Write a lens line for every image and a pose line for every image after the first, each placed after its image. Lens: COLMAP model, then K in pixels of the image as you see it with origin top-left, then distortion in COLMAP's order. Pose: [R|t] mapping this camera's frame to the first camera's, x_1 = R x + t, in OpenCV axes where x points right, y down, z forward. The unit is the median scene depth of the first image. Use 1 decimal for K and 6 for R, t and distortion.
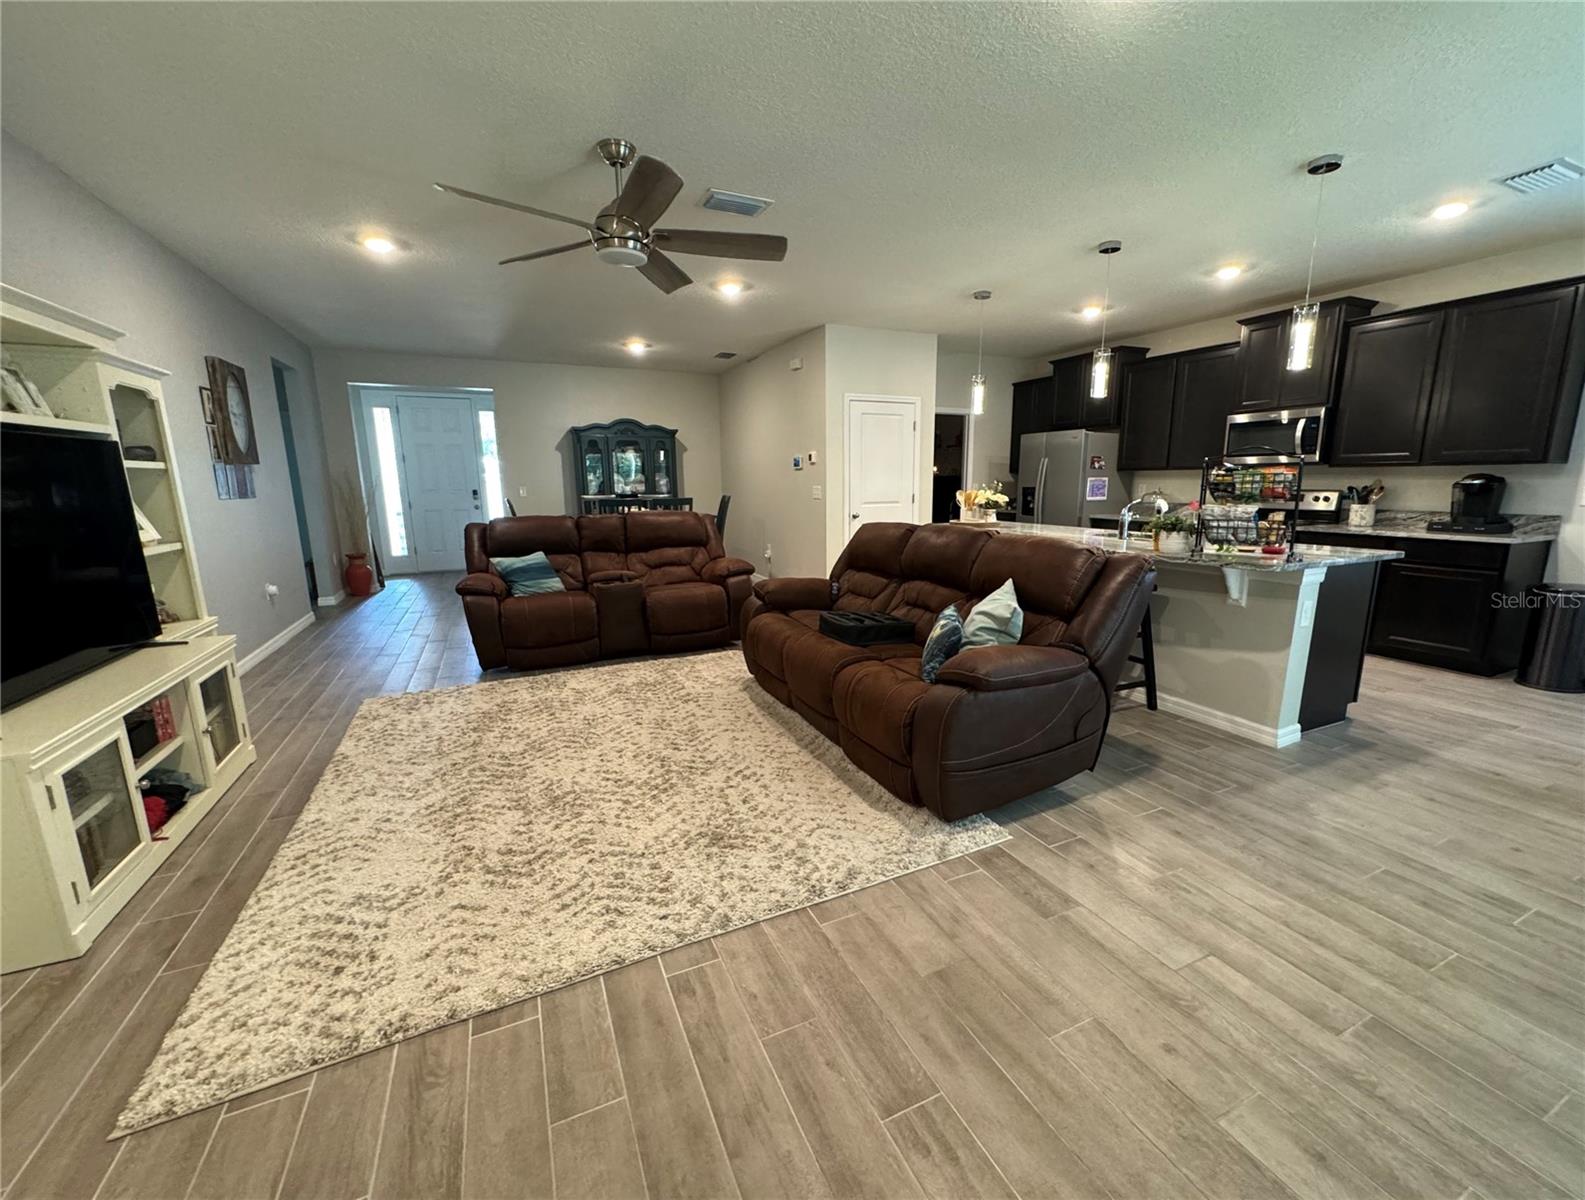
lens RADIAL K [[643.0, 0, 803.6], [0, 643.0, 614.7], [0, 0, 1]] dist [0.004624, 0.000197]
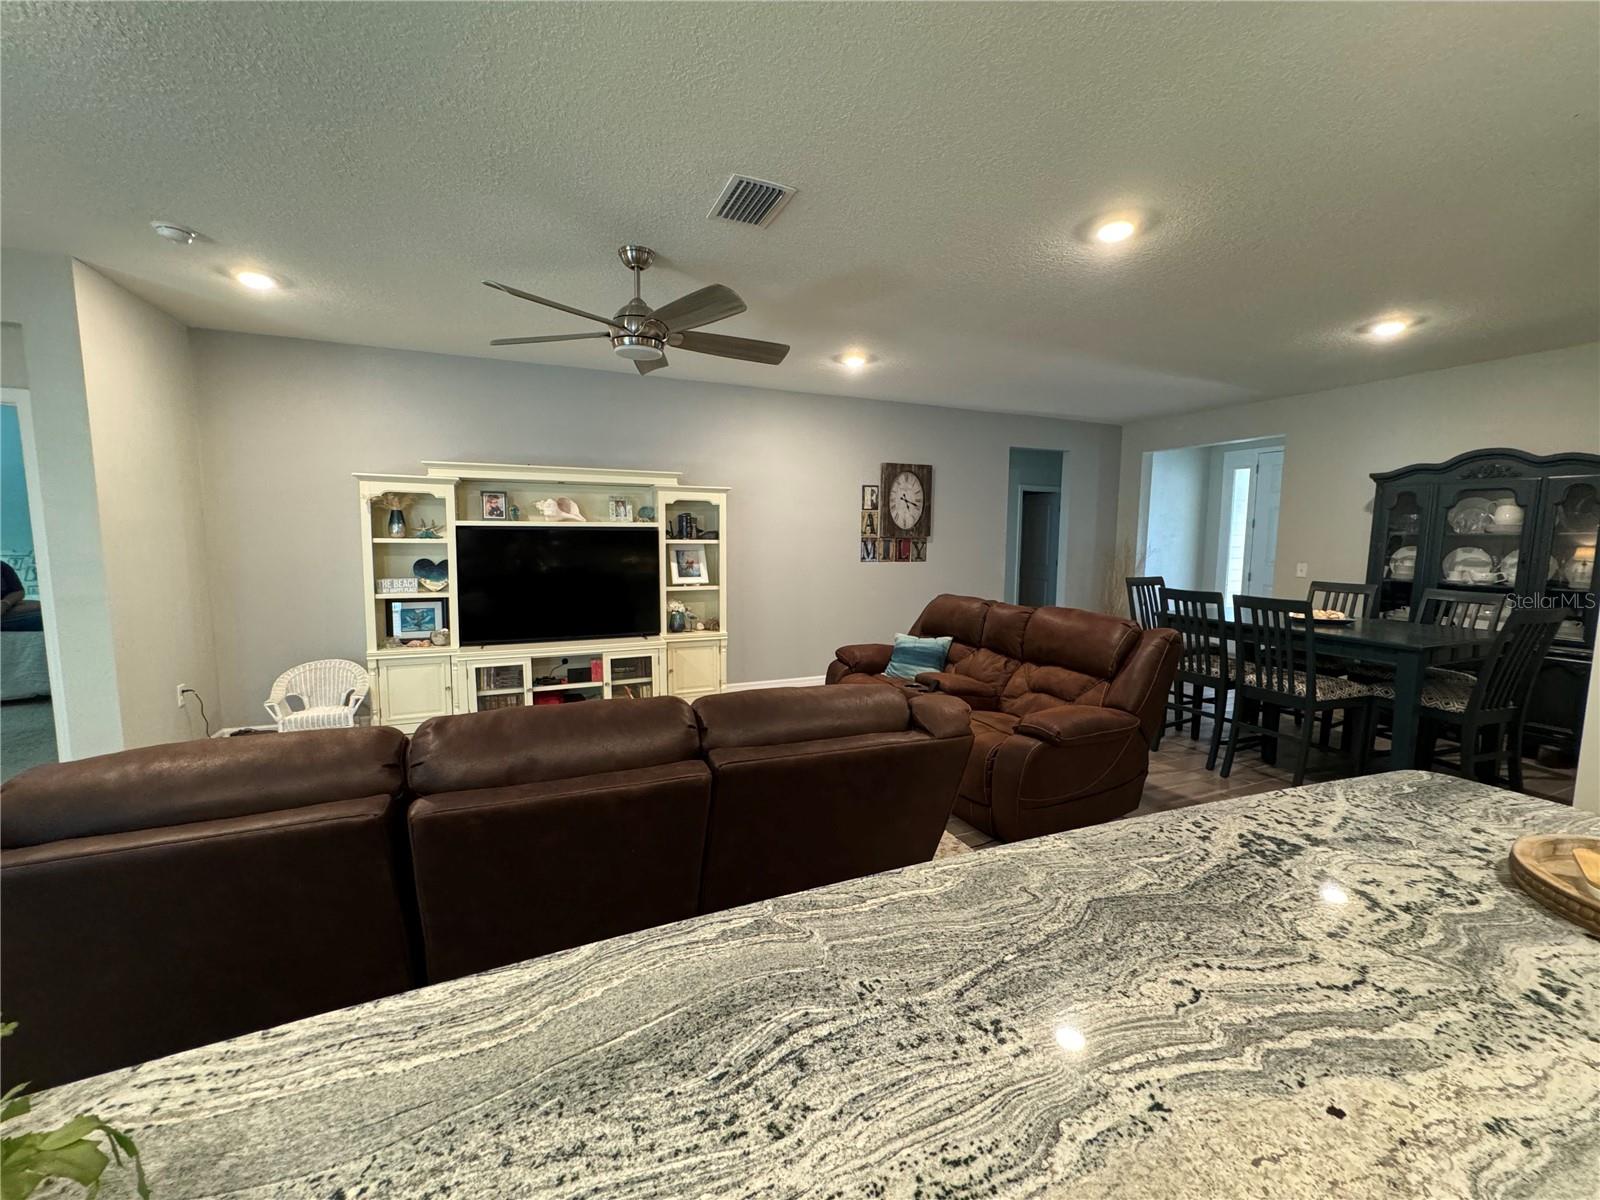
lens RADIAL K [[639.3, 0, 794.5], [0, 639.3, 602.6], [0, 0, 1]] dist [-0.007030, 0.001115]
pose [[-0.028269, 0.113181, -0.993172, 0.601532], [-0.213249, 0.970014, 0.116612, -0.265237], [0.976589, 0.215090, -0.003285, 1.041906]]
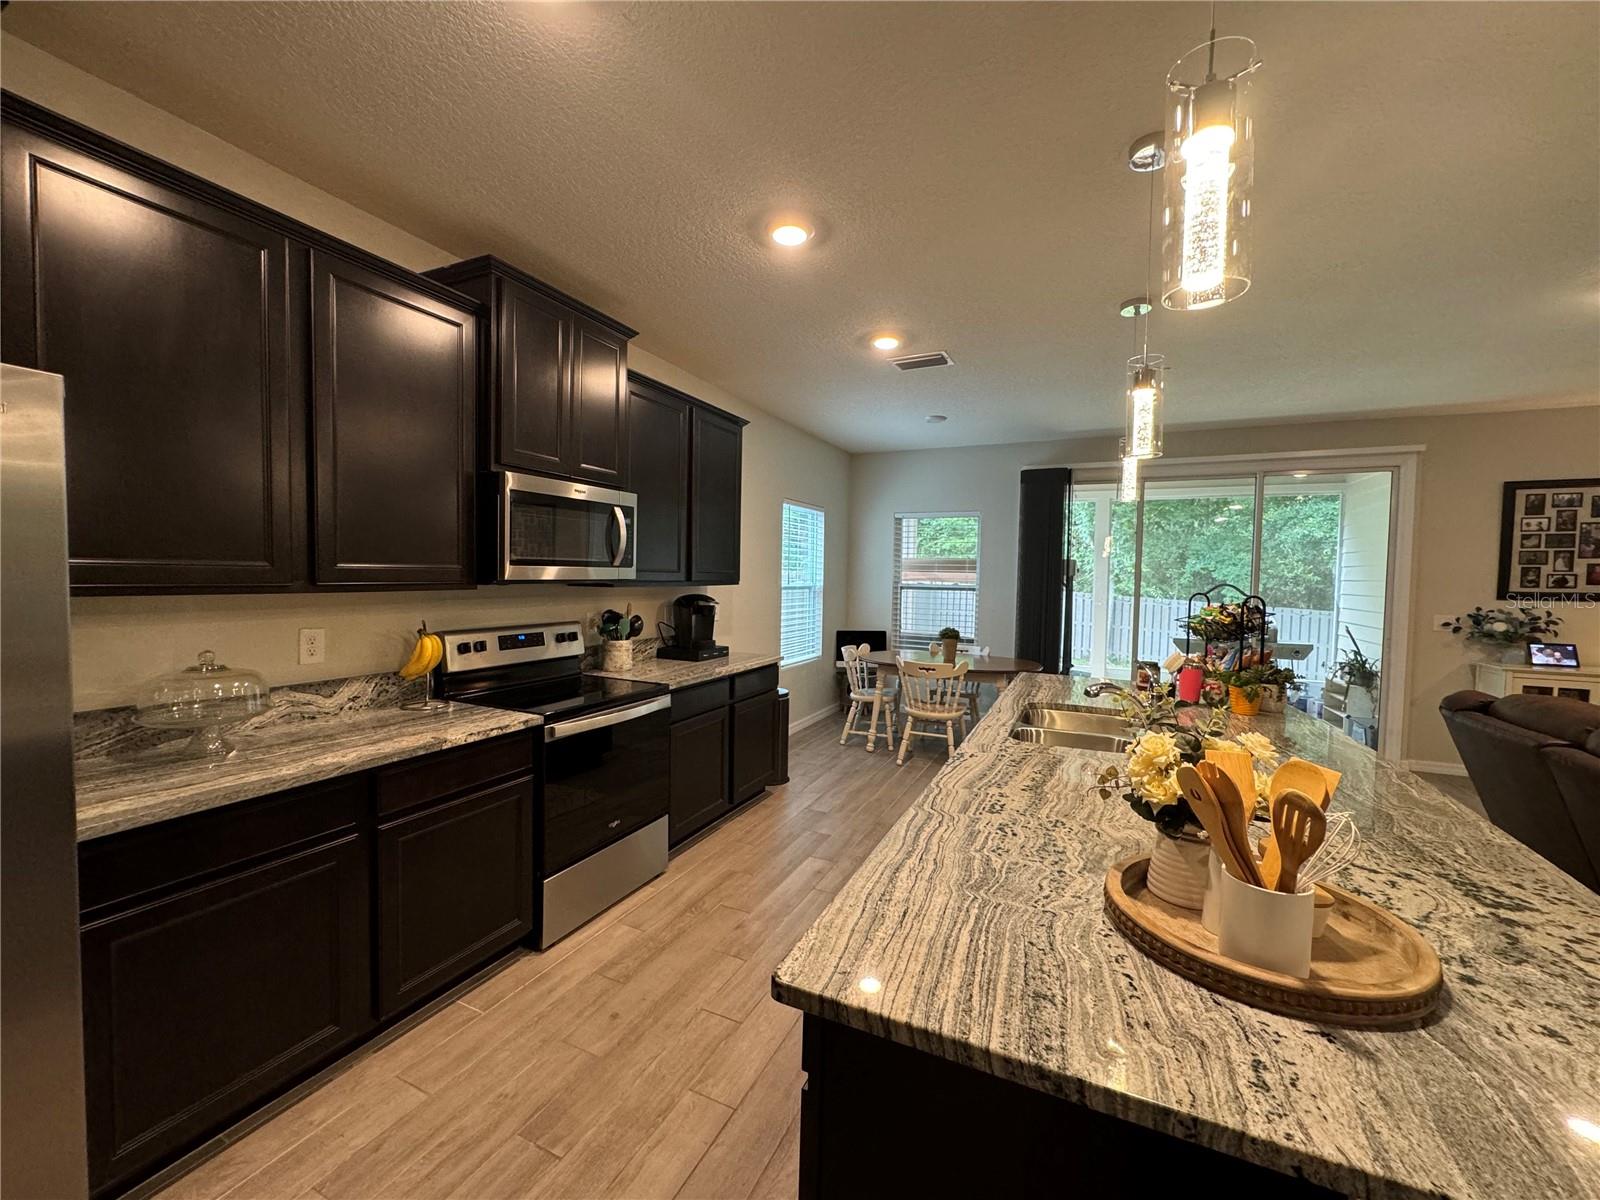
lens RADIAL K [[639.3, 0, 795.8], [0, 639.3, 600.4], [0, 0, 1]] dist [-0.007030, 0.001115]
pose [[-0.634285, -0.036079, 0.772257, 0.290008], [0.146719, 0.975139, 0.166064, -0.395270], [-0.759049, 0.218637, -0.613223, 1.680684]]
